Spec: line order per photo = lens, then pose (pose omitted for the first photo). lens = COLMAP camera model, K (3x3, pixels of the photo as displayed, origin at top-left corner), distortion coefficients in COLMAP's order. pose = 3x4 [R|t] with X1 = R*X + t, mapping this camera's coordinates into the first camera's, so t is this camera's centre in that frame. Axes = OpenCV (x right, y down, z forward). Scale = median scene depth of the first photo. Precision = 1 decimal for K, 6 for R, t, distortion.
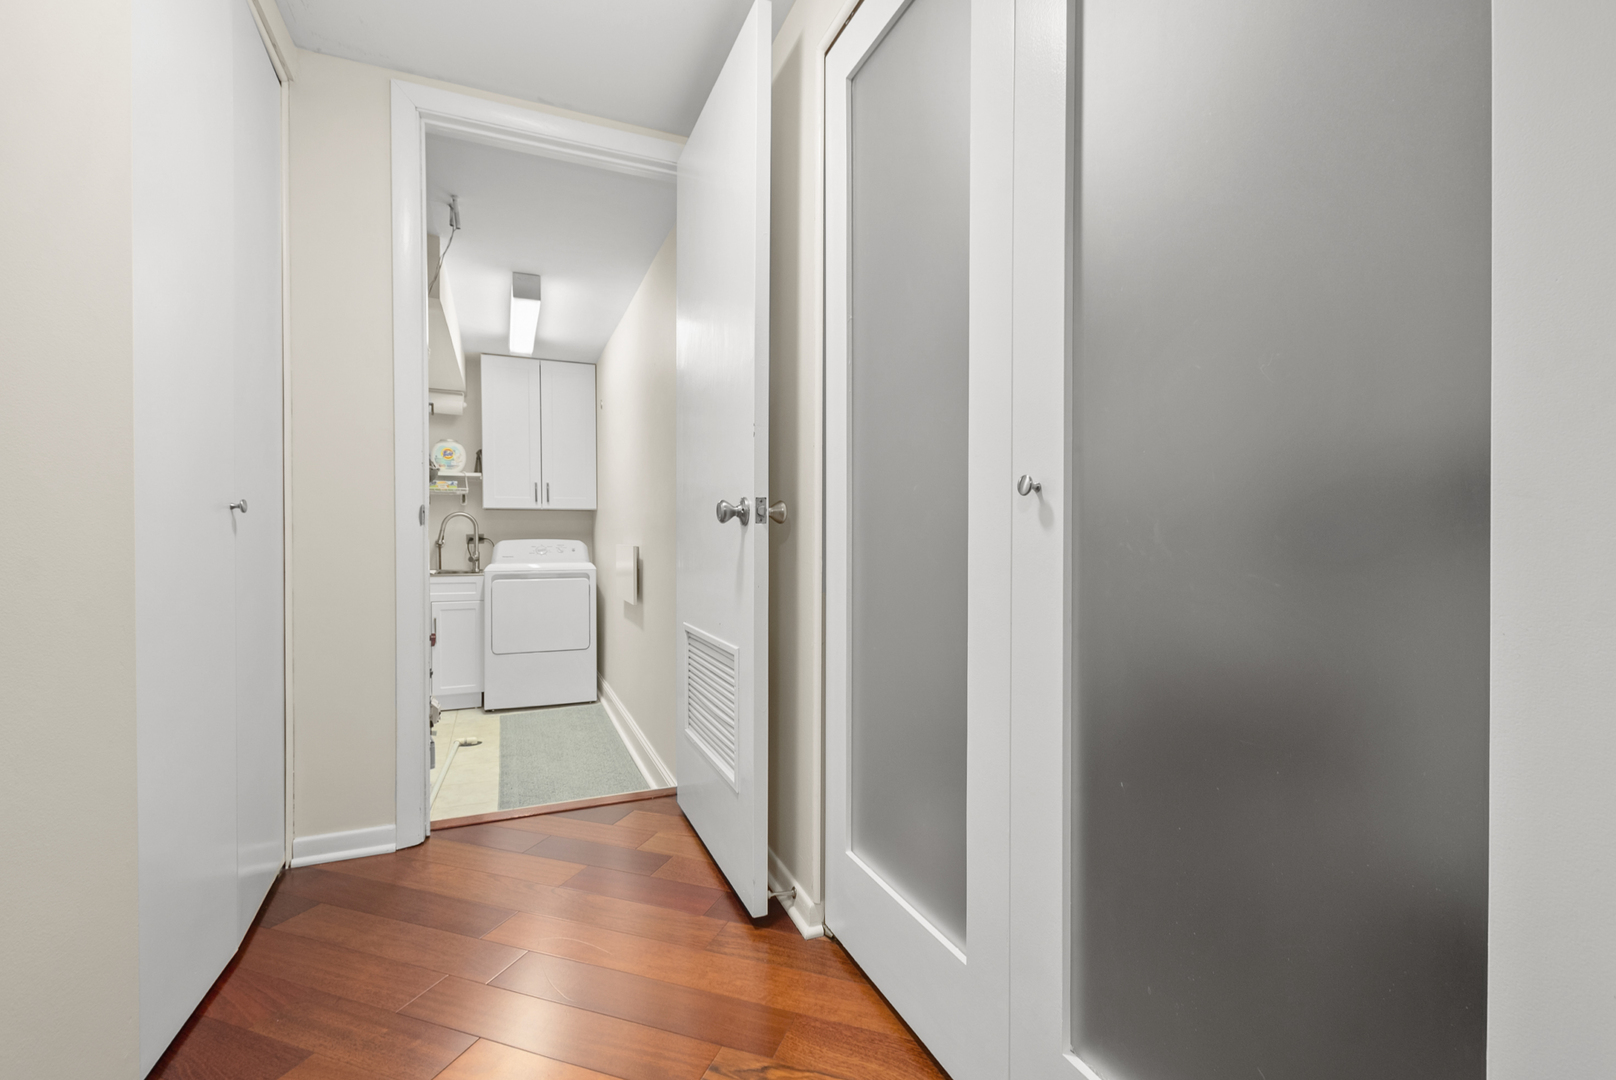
lens RADIAL K [[713.6, 0, 822.2], [0, 713.6, 545.1], [0, 0, 1]] dist [0.003415, 0.000197]
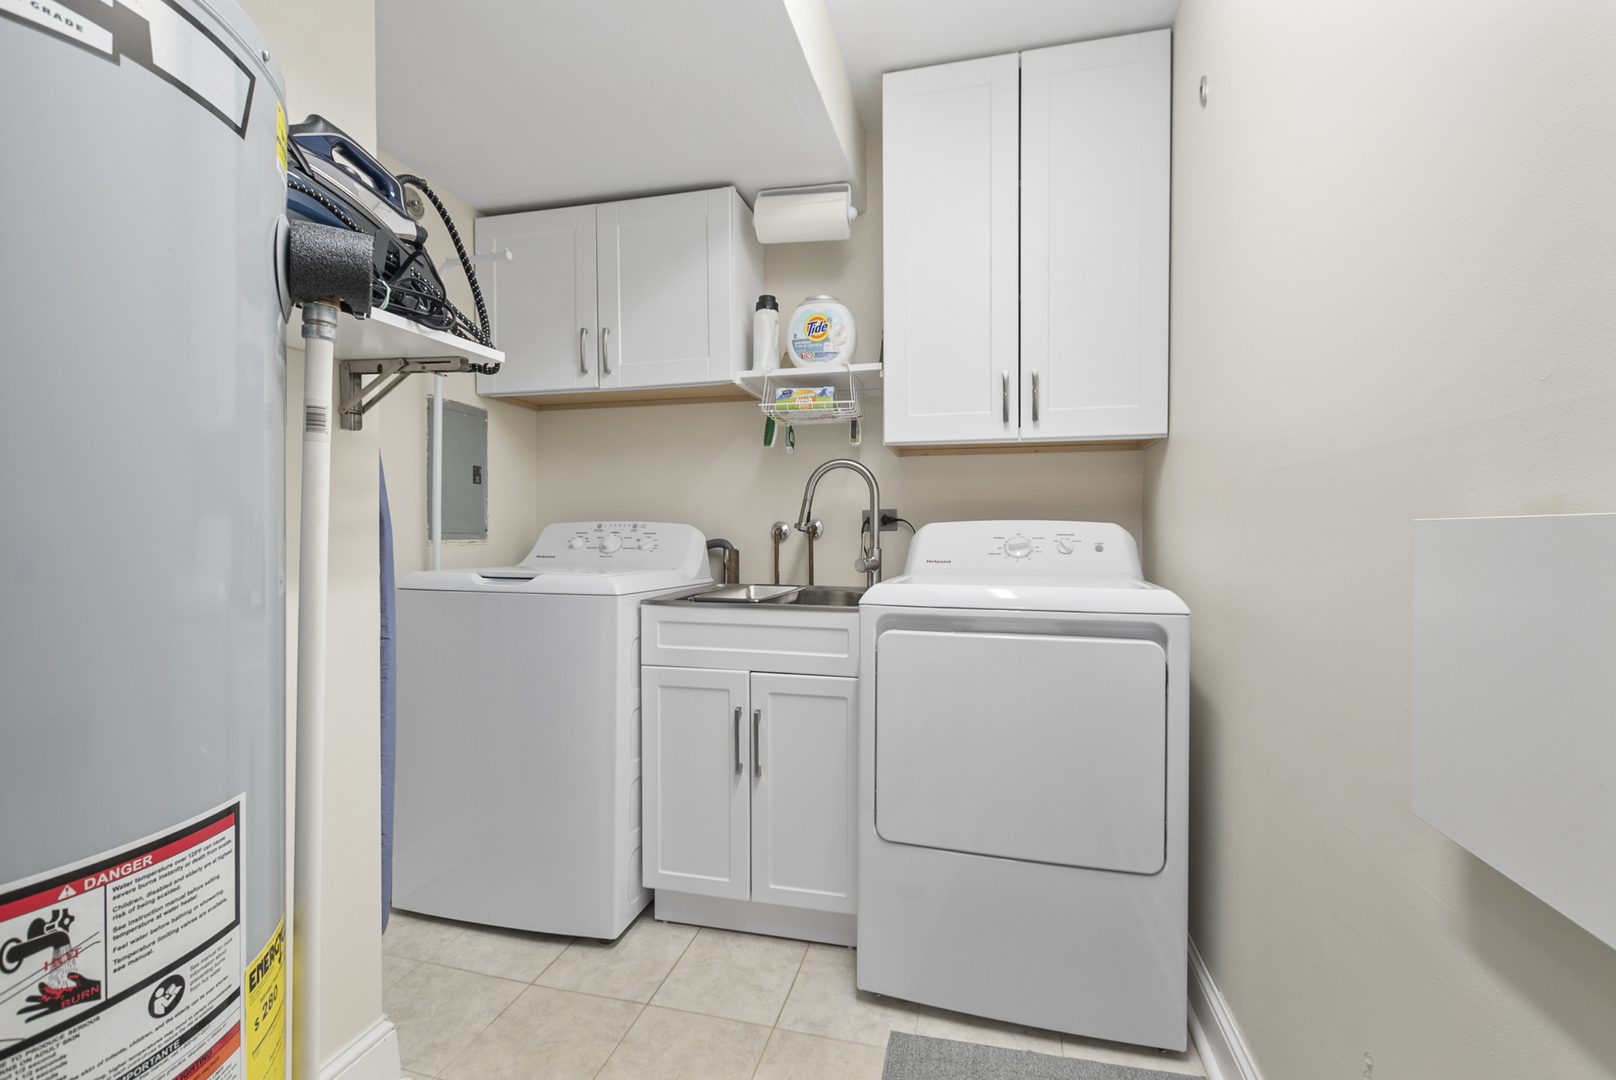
lens RADIAL K [[713.6, 0, 822.2], [0, 713.6, 545.1], [0, 0, 1]] dist [0.003415, 0.000197]
pose [[0.786109, 0.008043, -0.618036, -0.242015], [-0.007749, 0.999965, 0.003158, 0.005786], [0.618040, 0.002306, 0.786143, 0.642815]]
